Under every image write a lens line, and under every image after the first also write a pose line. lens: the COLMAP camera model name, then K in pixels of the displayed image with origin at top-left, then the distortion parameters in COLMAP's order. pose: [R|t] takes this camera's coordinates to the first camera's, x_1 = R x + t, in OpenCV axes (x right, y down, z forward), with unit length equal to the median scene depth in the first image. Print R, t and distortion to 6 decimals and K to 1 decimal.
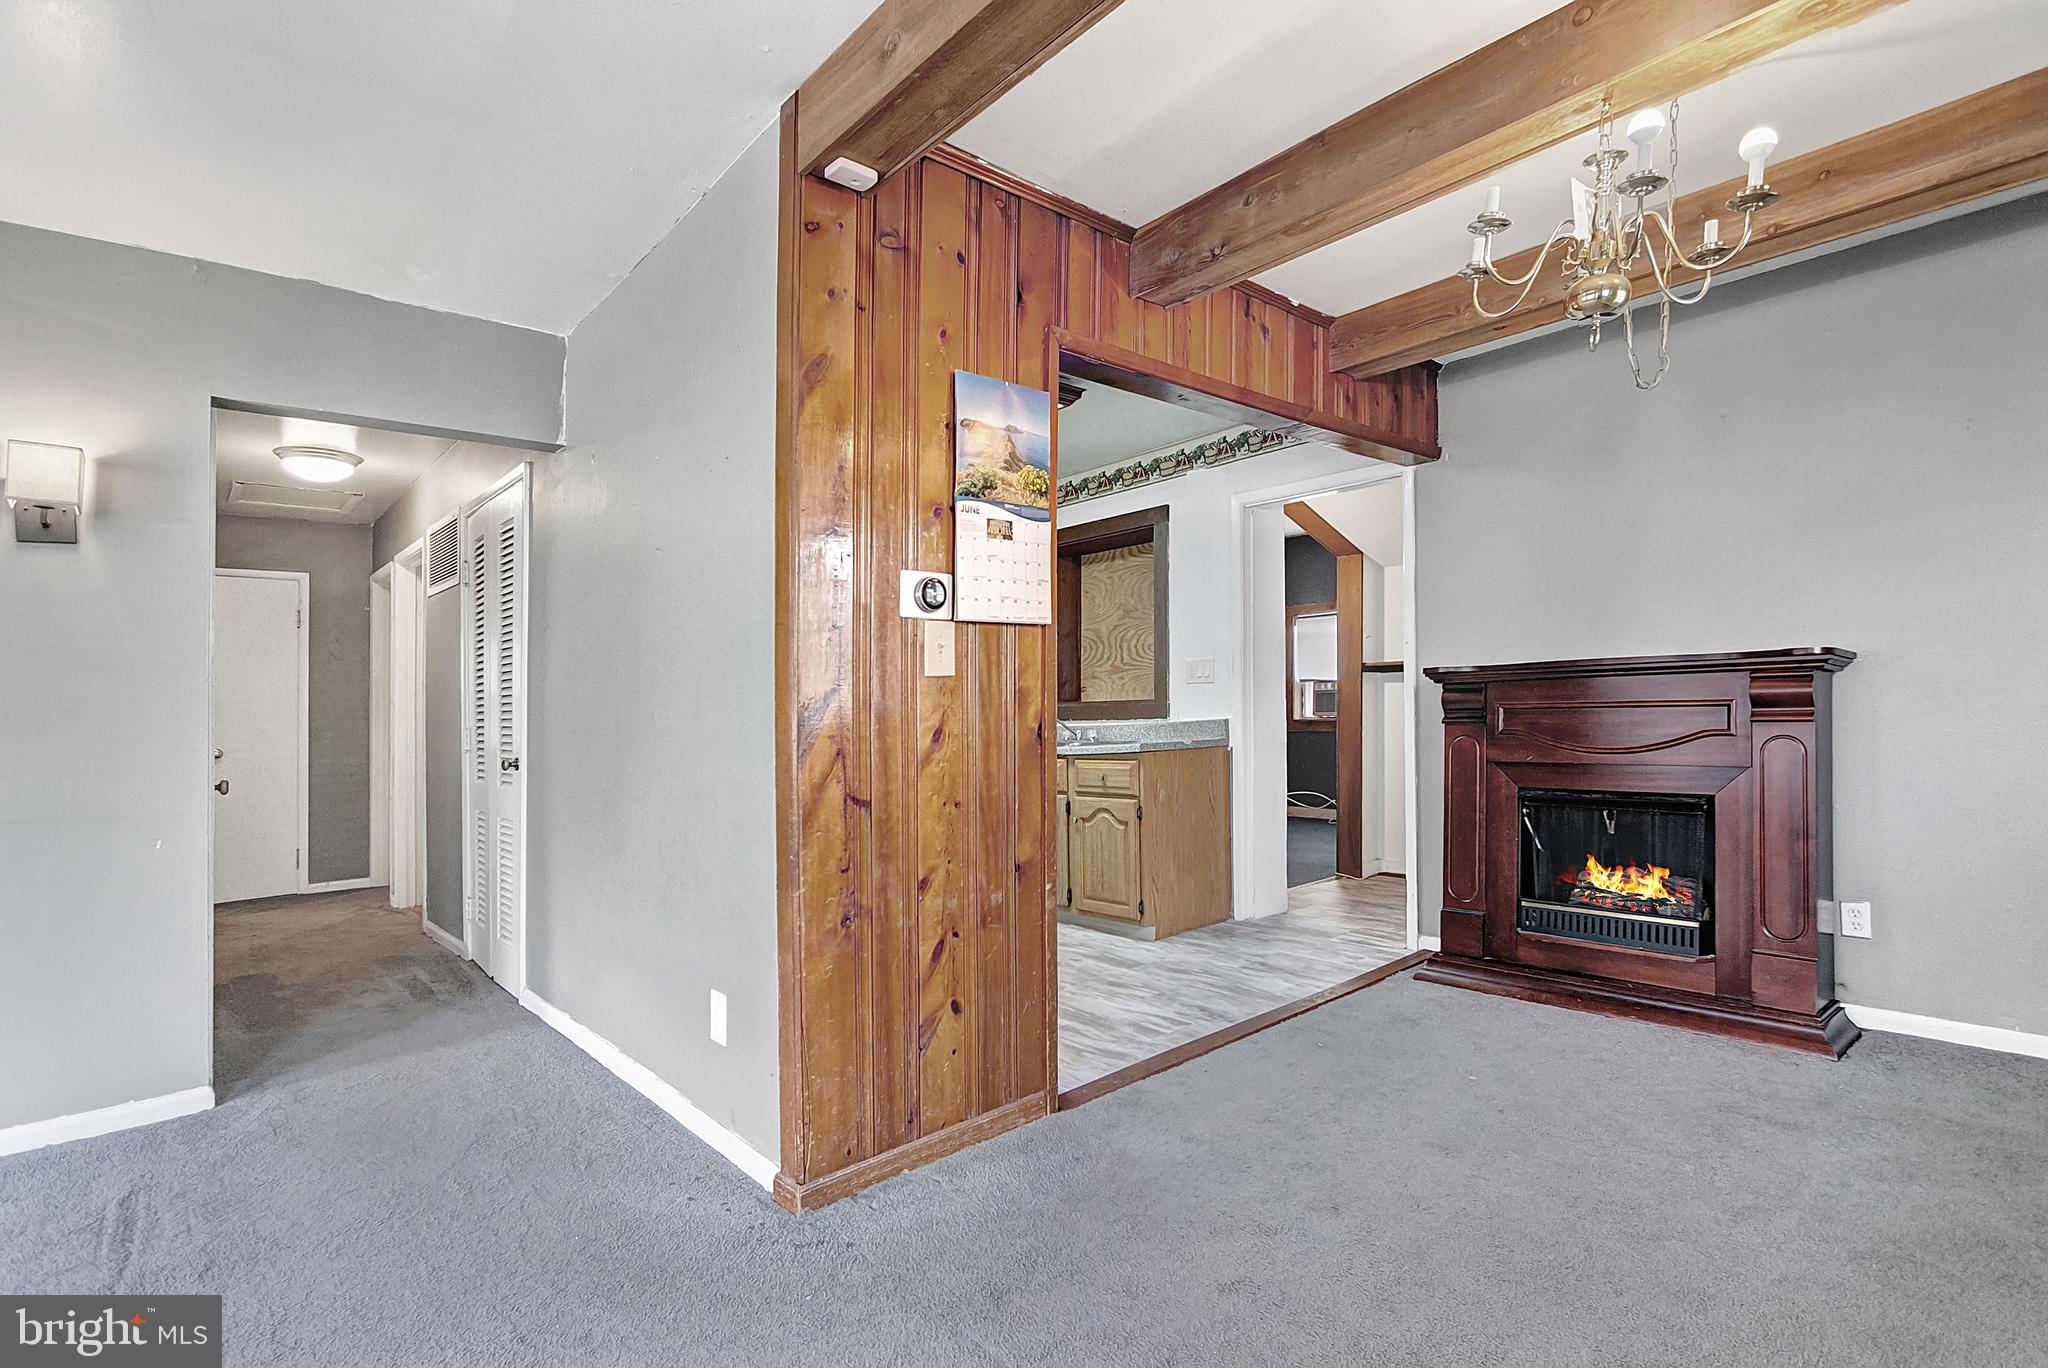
lens RADIAL K [[993.0, 0, 1028.3], [0, 993.0, 718.5], [0, 0, 1]] dist [0.004752, 0.001214]
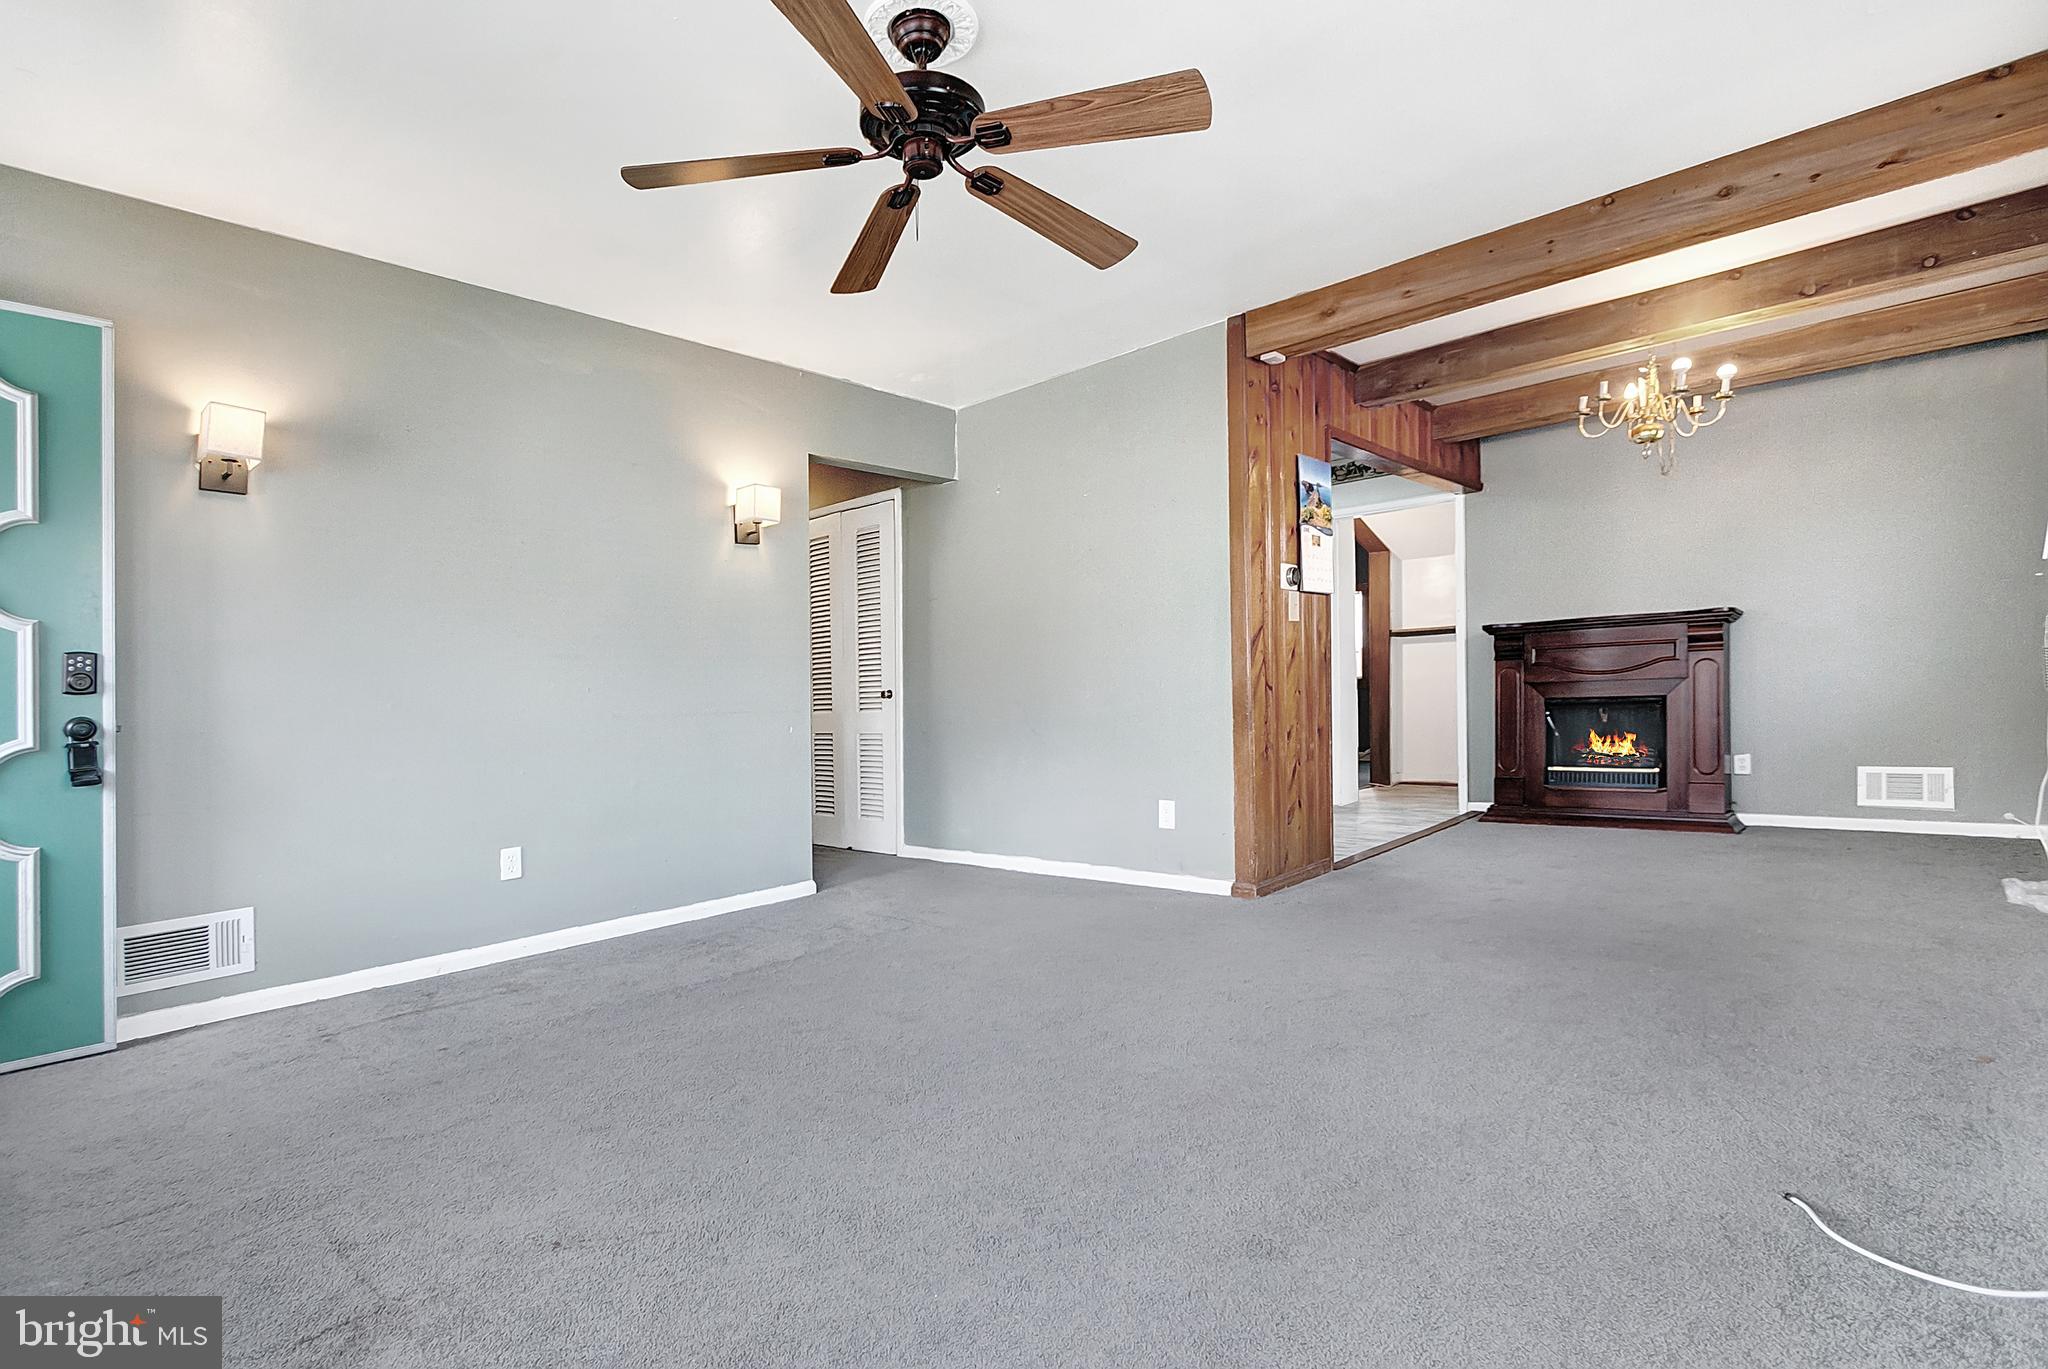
lens RADIAL K [[993.0, 0, 1009.9], [0, 993.0, 678.0], [0, 0, 1]] dist [0.004752, 0.001214]
pose [[0.994712, -0.002537, 0.102674, -0.639265], [0.002791, 0.999993, -0.002331, 0.051763], [-0.102668, 0.002605, 0.994712, -0.616705]]
